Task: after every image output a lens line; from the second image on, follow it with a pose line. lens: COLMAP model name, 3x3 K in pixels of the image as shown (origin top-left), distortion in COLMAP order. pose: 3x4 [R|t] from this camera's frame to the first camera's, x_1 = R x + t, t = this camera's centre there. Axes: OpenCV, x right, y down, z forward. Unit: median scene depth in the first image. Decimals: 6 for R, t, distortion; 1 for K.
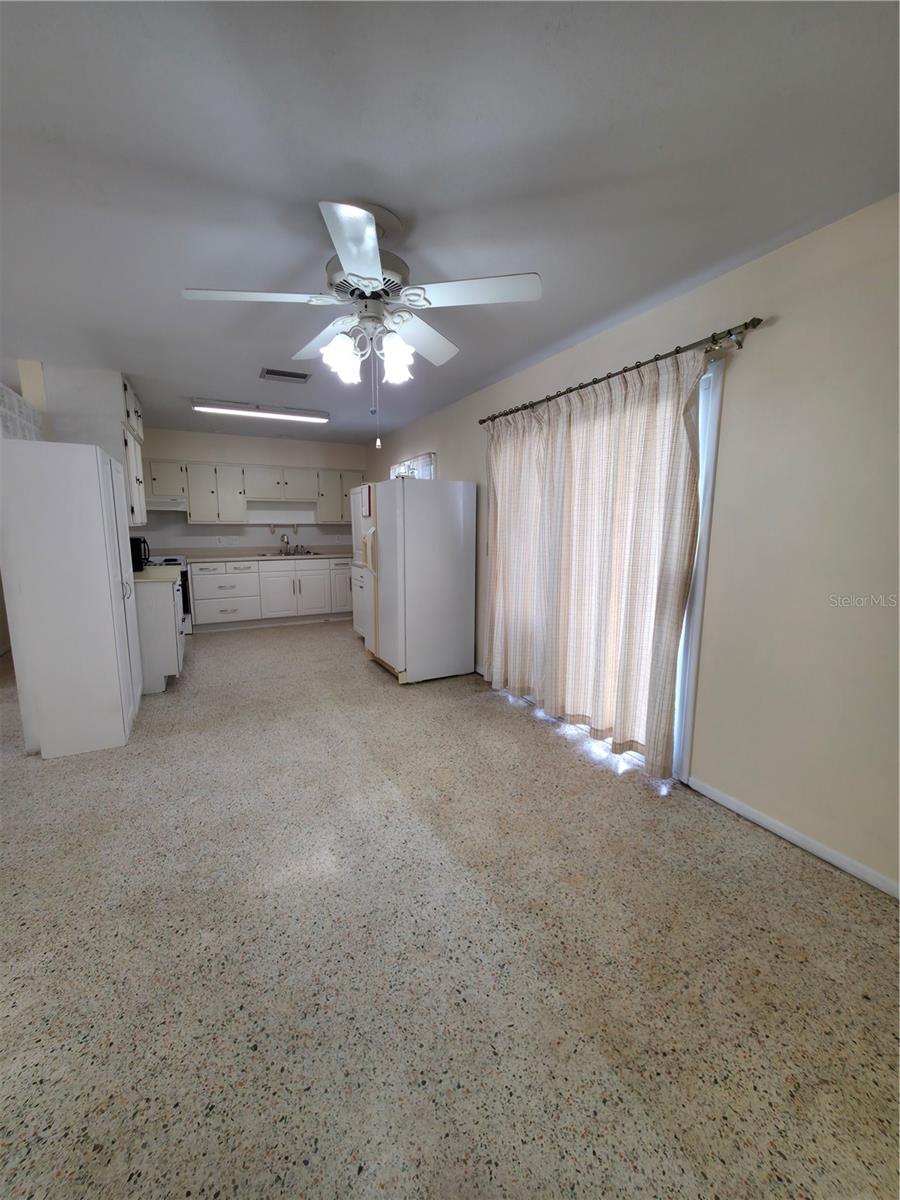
lens RADIAL K [[496.1, 0, 447.8], [0, 496.1, 597.4], [0, 0, 1]] dist [0.002670, 0.000144]
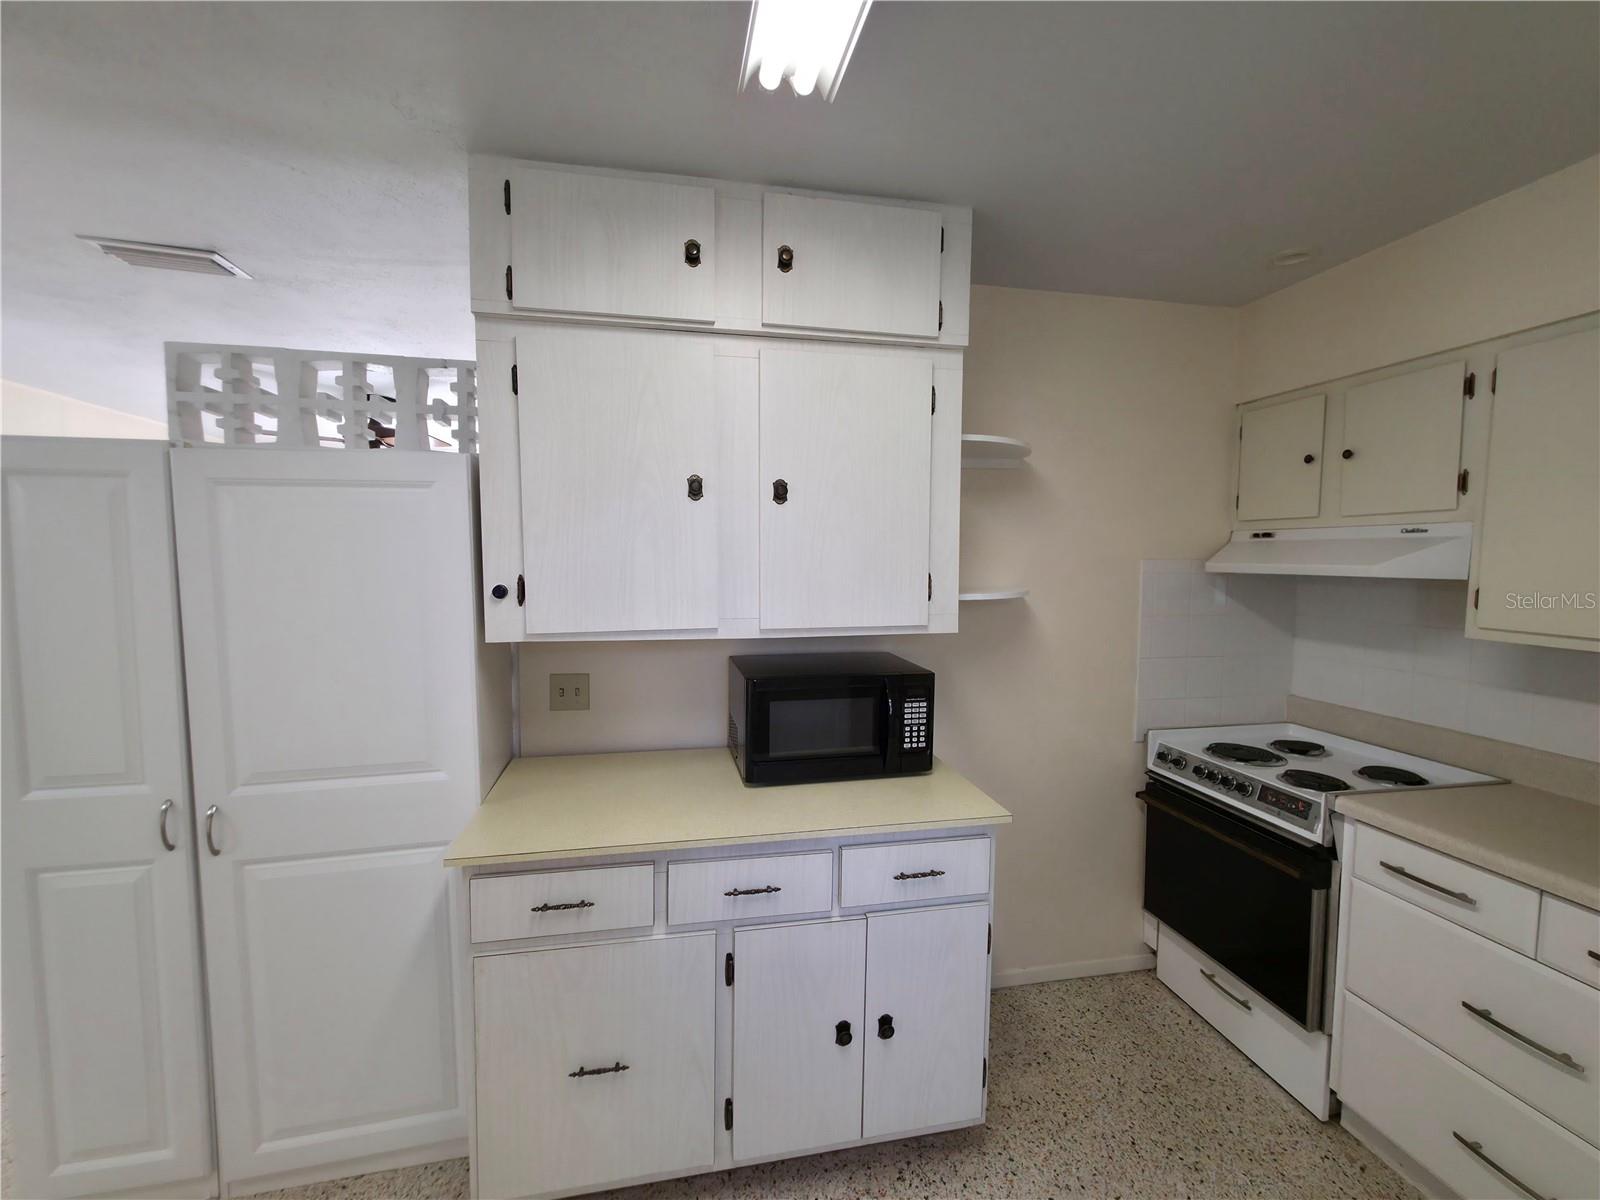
lens RADIAL K [[661.4, 0, 787.9], [0, 661.4, 599.8], [0, 0, 1]] dist [0.002670, 0.000144]
pose [[-0.273258, 0.060644, -0.960027, -0.173460], [-0.136348, 0.985493, 0.101062, -0.155051], [0.952229, 0.158514, -0.261025, 0.802898]]
